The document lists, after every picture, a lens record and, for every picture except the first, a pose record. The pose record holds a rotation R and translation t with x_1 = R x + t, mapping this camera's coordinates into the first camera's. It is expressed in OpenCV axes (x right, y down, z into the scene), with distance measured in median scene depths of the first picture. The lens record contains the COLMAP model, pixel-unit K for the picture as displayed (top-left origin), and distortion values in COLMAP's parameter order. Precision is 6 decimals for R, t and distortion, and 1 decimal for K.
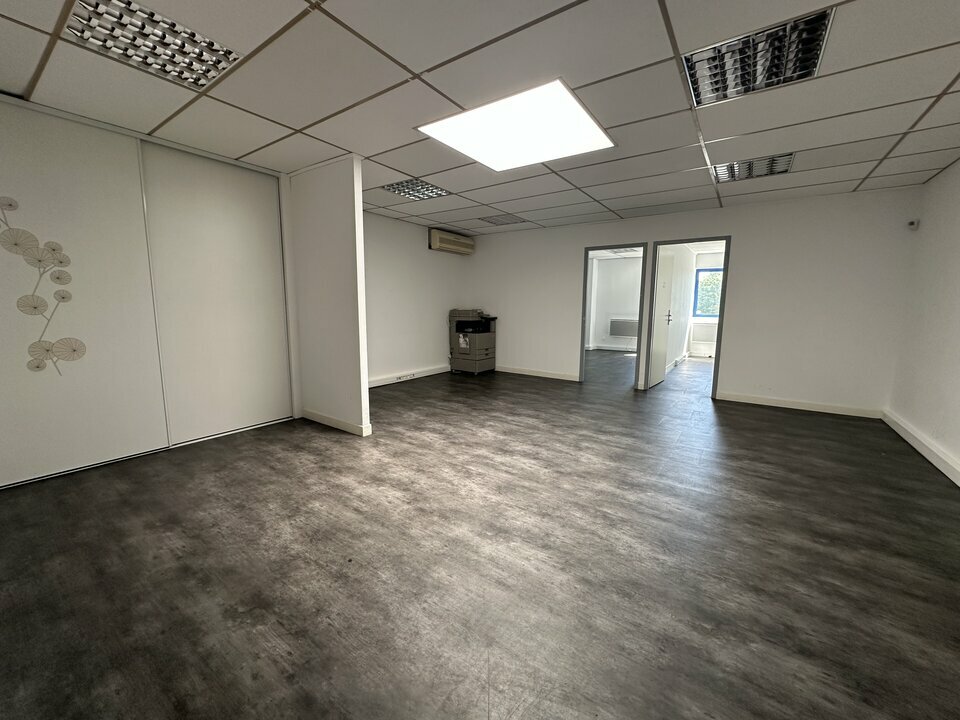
lens RADIAL K [[381.9, 0, 479.1], [0, 381.9, 357.9], [0, 0, 1]] dist [-0.006707, 0.001495]
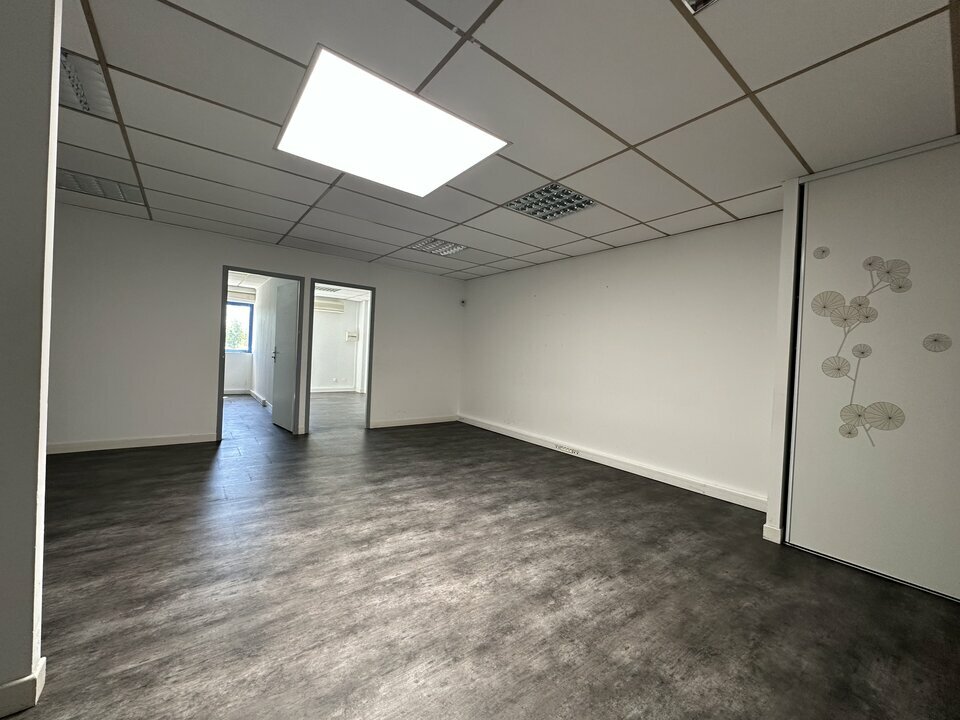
lens RADIAL K [[381.9, 0, 481.2], [0, 381.9, 357.3], [0, 0, 1]] dist [-0.006707, 0.001495]
pose [[0.296013, -0.002136, 0.955181, -0.531054], [0.088102, 0.995796, -0.025077, -0.065752], [-0.951112, 0.091576, 0.294957, 0.505844]]
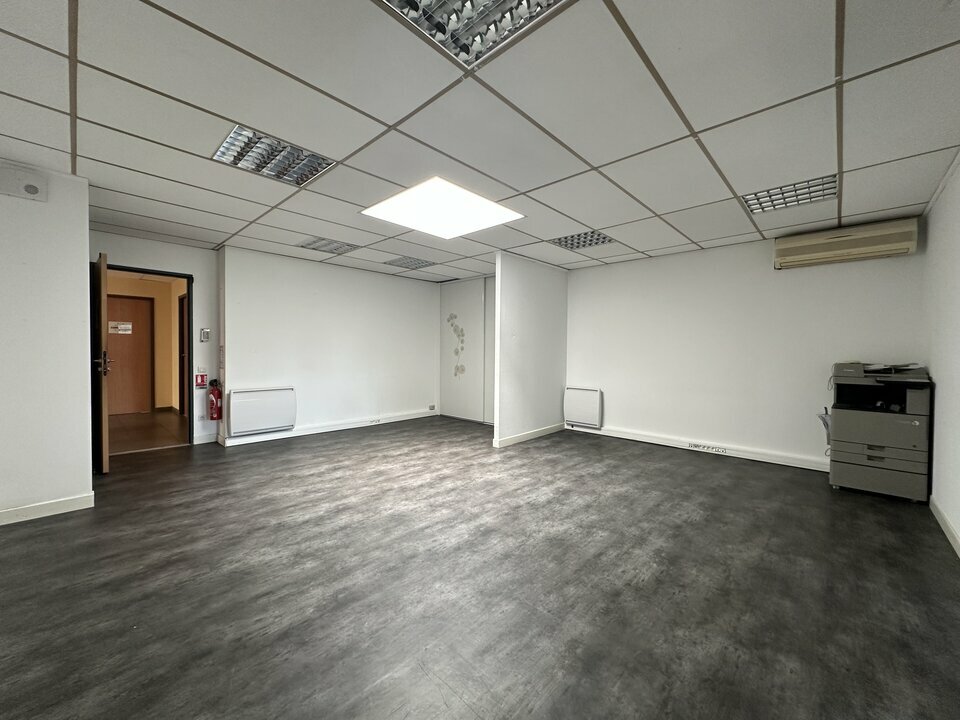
lens RADIAL K [[381.9, 0, 481.6], [0, 381.9, 358.2], [0, 0, 1]] dist [-0.006707, 0.001495]
pose [[-0.133929, 0.009225, -0.990948, 1.102940], [-0.146497, 0.988786, 0.029005, -0.147359], [0.980103, 0.149056, -0.131076, 1.134928]]
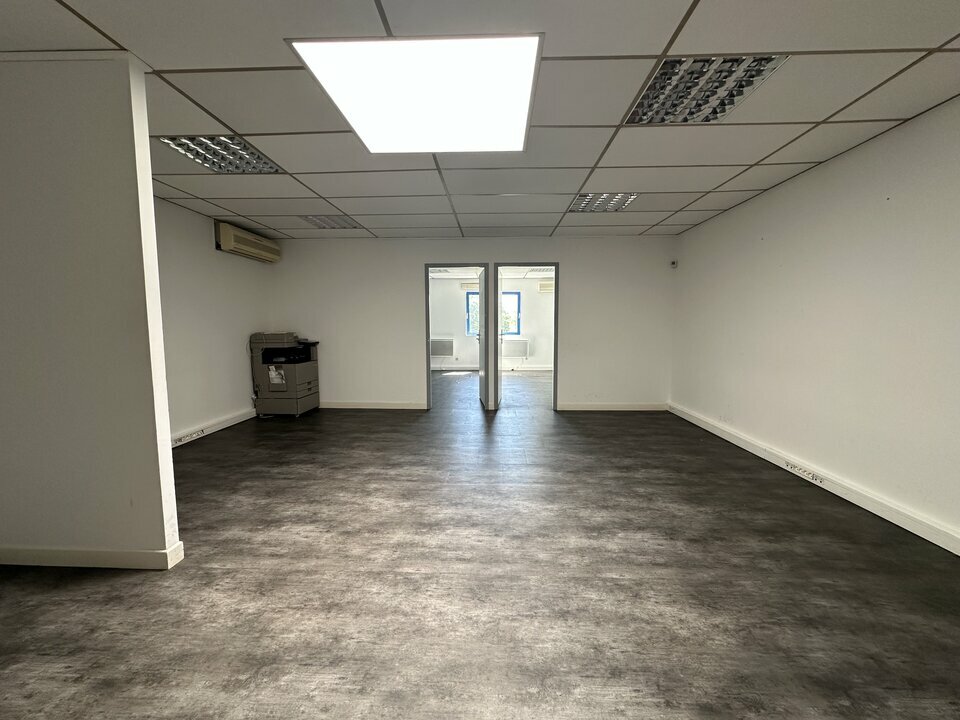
lens RADIAL K [[381.9, 0, 480.0], [0, 381.9, 357.6], [0, 0, 1]] dist [-0.006707, 0.001495]
pose [[0.839007, -0.056409, 0.541189, -0.214633], [0.084524, 0.996050, -0.027217, -0.046168], [-0.537516, 0.068579, 0.840460, 0.289942]]
